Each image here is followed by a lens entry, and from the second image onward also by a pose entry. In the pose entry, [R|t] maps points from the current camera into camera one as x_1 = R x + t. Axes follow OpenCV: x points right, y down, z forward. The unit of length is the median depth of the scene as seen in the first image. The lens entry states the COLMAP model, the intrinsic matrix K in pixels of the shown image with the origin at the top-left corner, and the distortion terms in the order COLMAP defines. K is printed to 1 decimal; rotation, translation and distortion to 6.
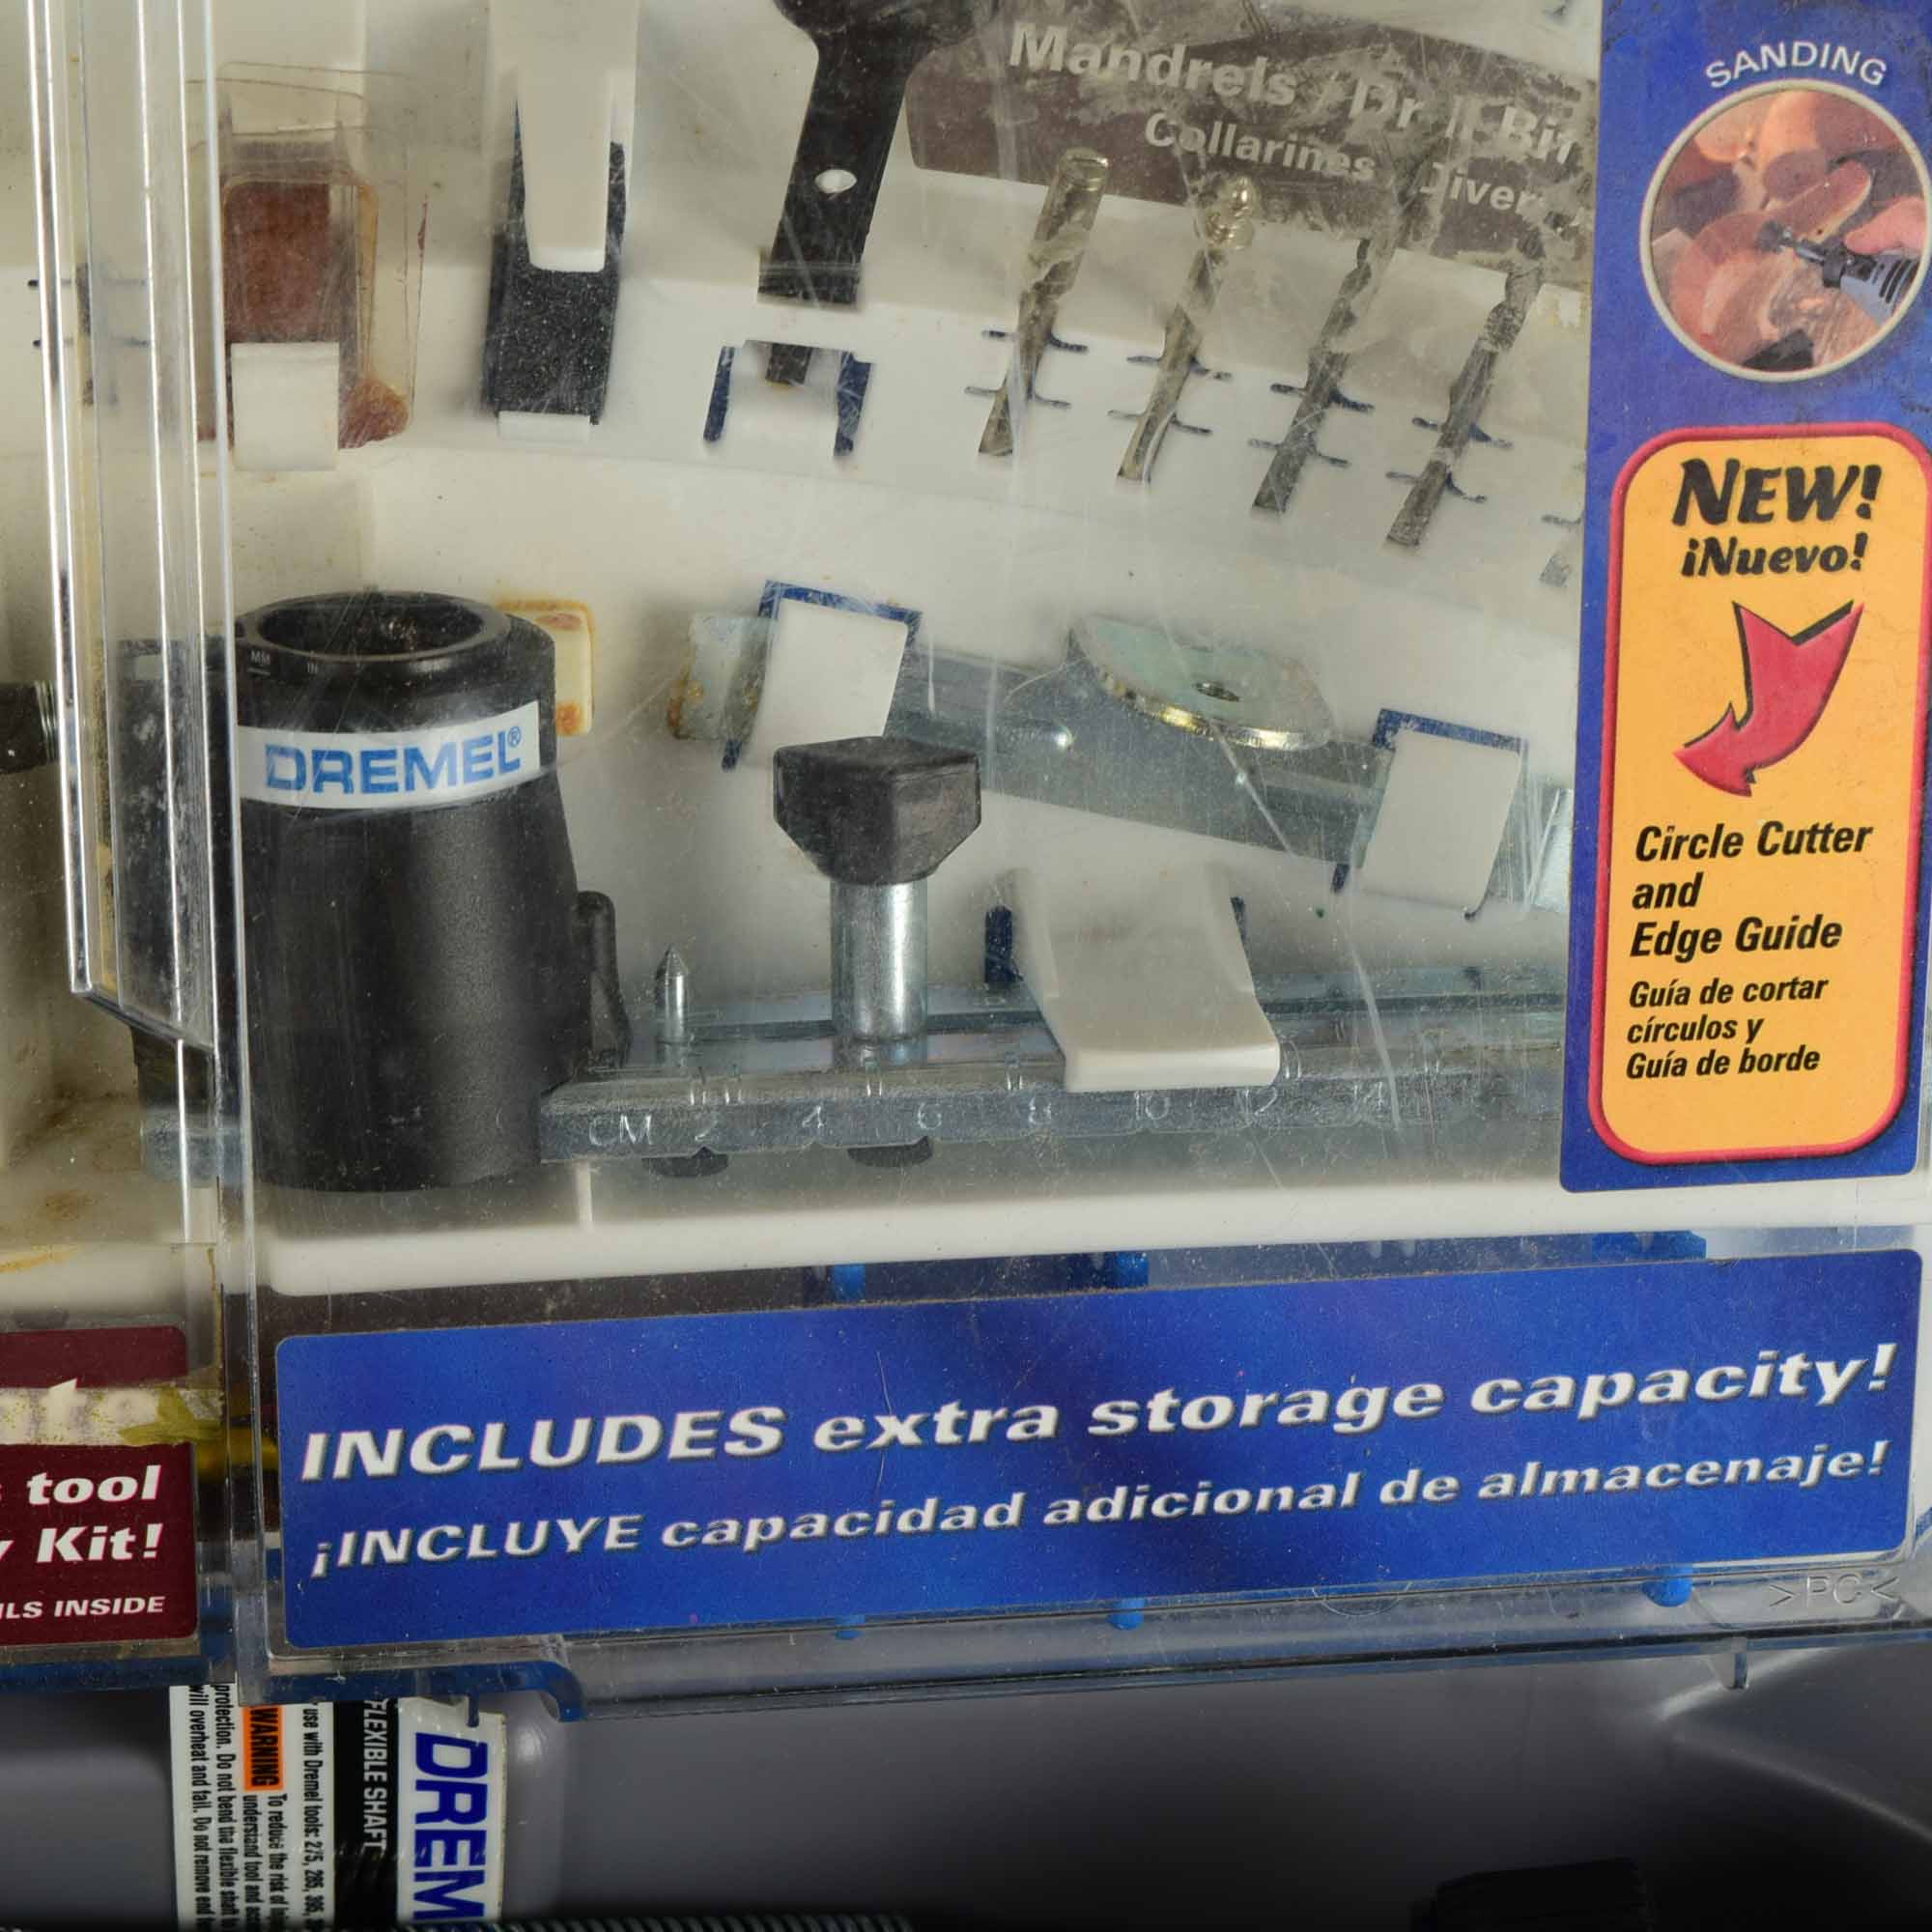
lens RADIAL K [[5927.4, 0, 865.2], [0, 5927.4, 942.7], [0, 0, 1]] dist [-0.012523, -0.225467]
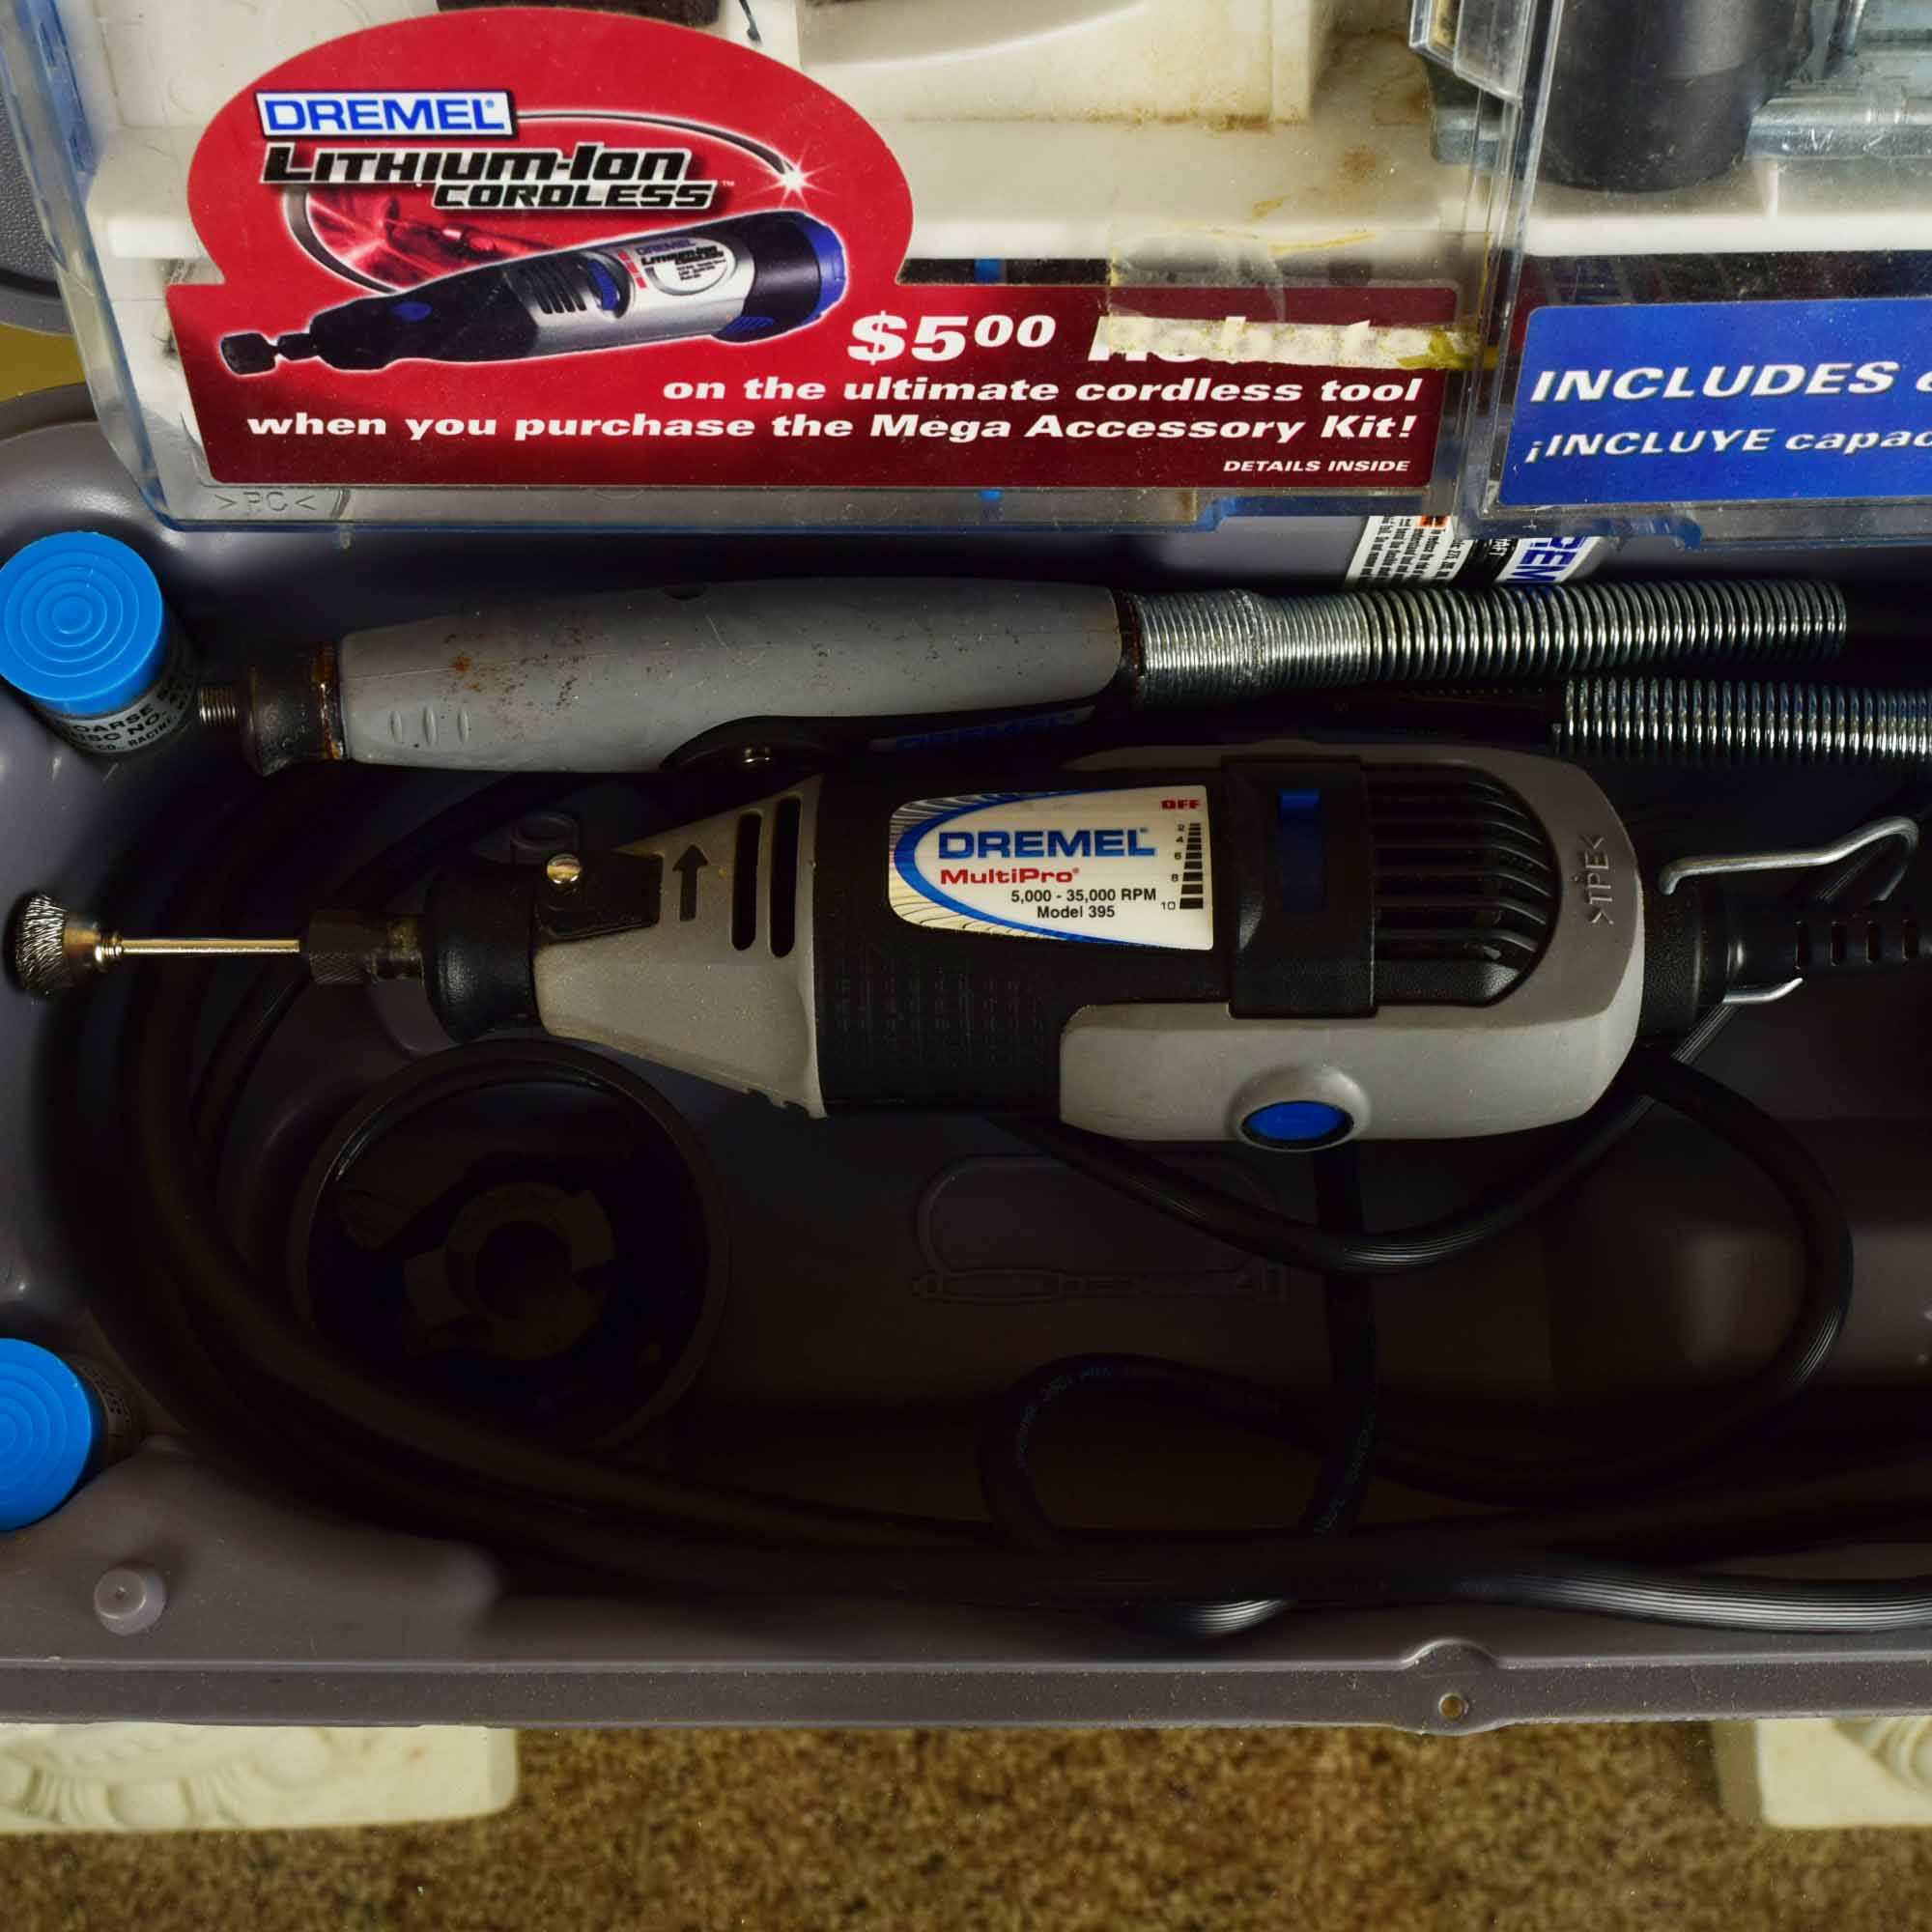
lens RADIAL K [[2939.7, 0, 960.9], [0, 2939.7, 964.5], [0, 0, 1]] dist [-0.024977, -0.044637]
pose [[0.993651, 0.080805, -0.078282, -0.158204], [-0.026585, 0.844740, 0.534516, -0.149163], [0.109320, -0.529041, 0.841525, 0.359513]]
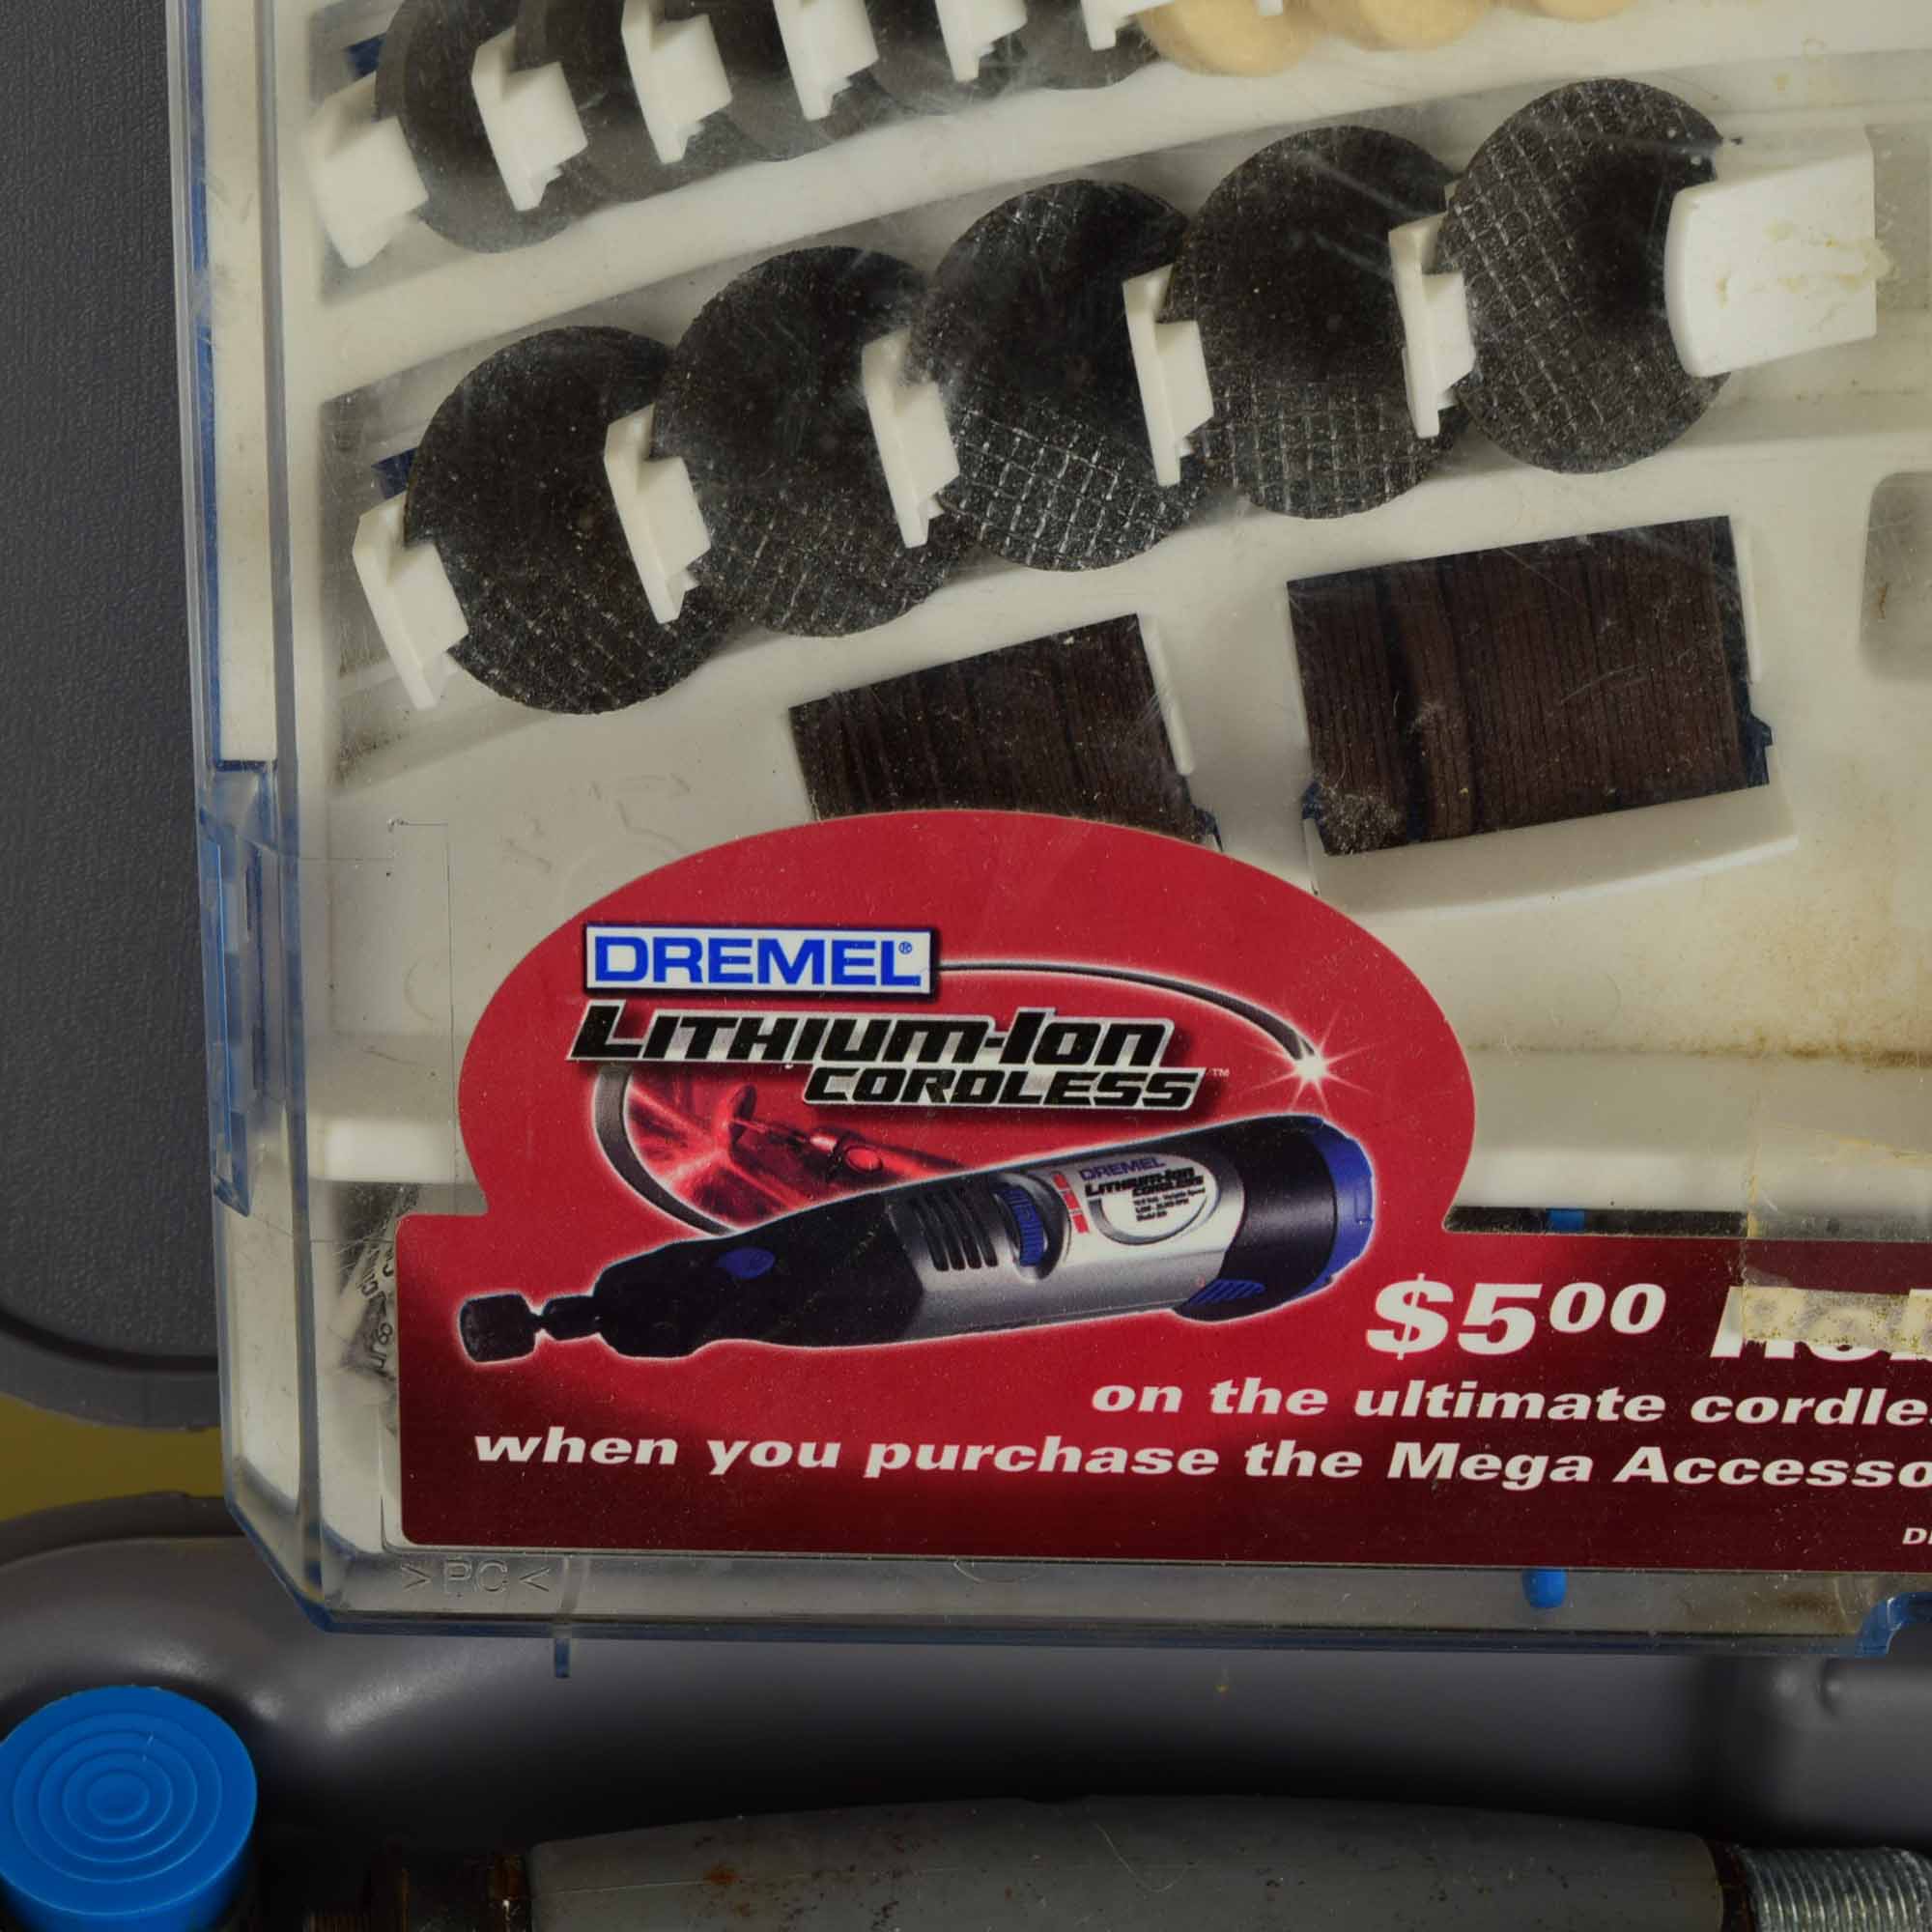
lens RADIAL K [[5958.8, 0, 966.0], [0, 5958.8, 966.0], [0, 0, 1]] dist [0.000999, -0.347338]
pose [[0.994082, 0.052778, -0.094946, -0.221989], [-0.046324, 0.996545, 0.068941, -0.033168], [0.098257, -0.064135, 0.993092, 0.061870]]
